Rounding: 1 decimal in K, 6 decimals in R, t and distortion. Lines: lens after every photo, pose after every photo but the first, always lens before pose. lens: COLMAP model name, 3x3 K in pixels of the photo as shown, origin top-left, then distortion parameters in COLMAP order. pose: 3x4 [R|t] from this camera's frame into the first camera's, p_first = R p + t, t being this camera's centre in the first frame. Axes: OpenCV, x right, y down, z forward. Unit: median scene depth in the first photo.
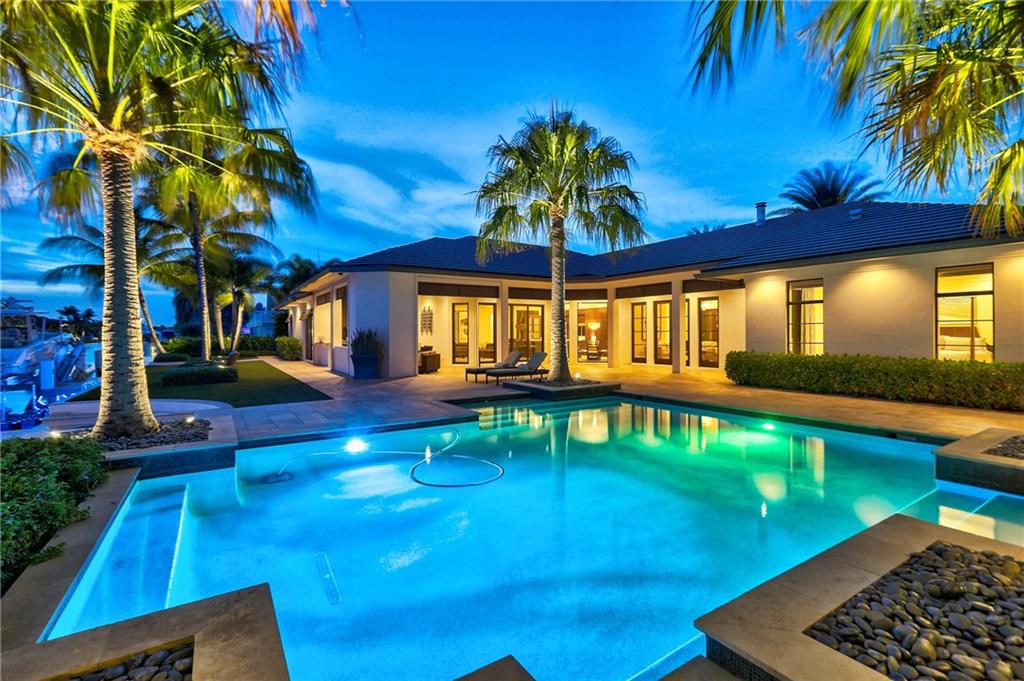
lens RADIAL K [[459.6, 0, 512.0], [0, 459.6, 340.5], [0, 0, 1]] dist [0.000231, -0.000083]
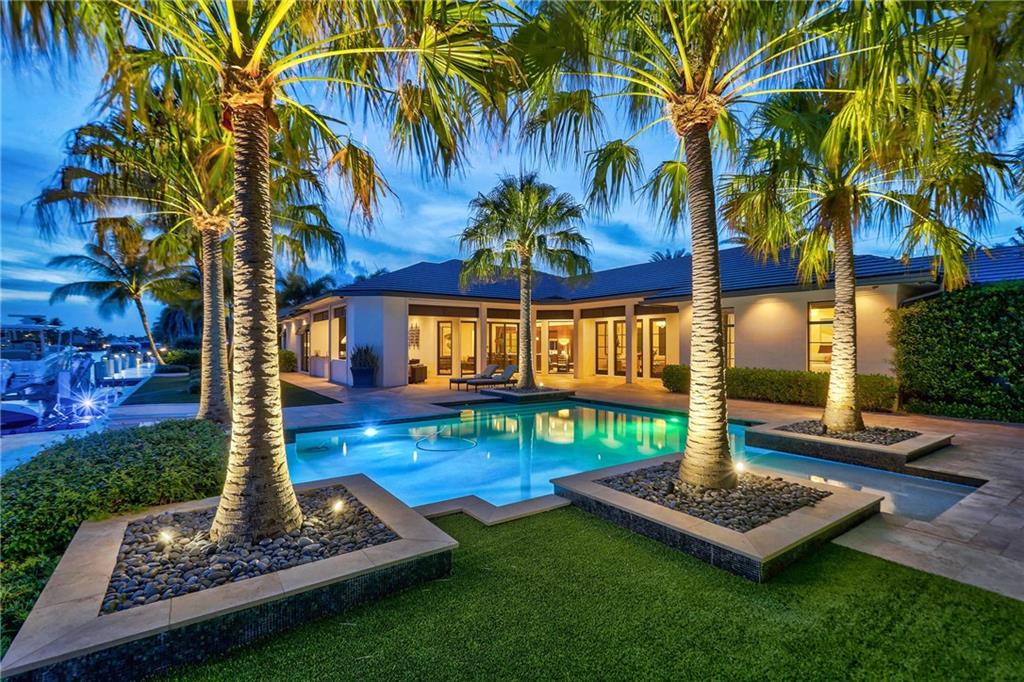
lens RADIAL K [[459.6, 0, 512.0], [0, 459.6, 341.0], [0, 0, 1]] dist [0.000231, -0.000083]
pose [[0.999284, 0.003848, 0.037629, 0.011693], [-0.002911, 0.999685, -0.024931, -0.005762], [-0.037713, 0.024803, 0.998981, -0.149147]]
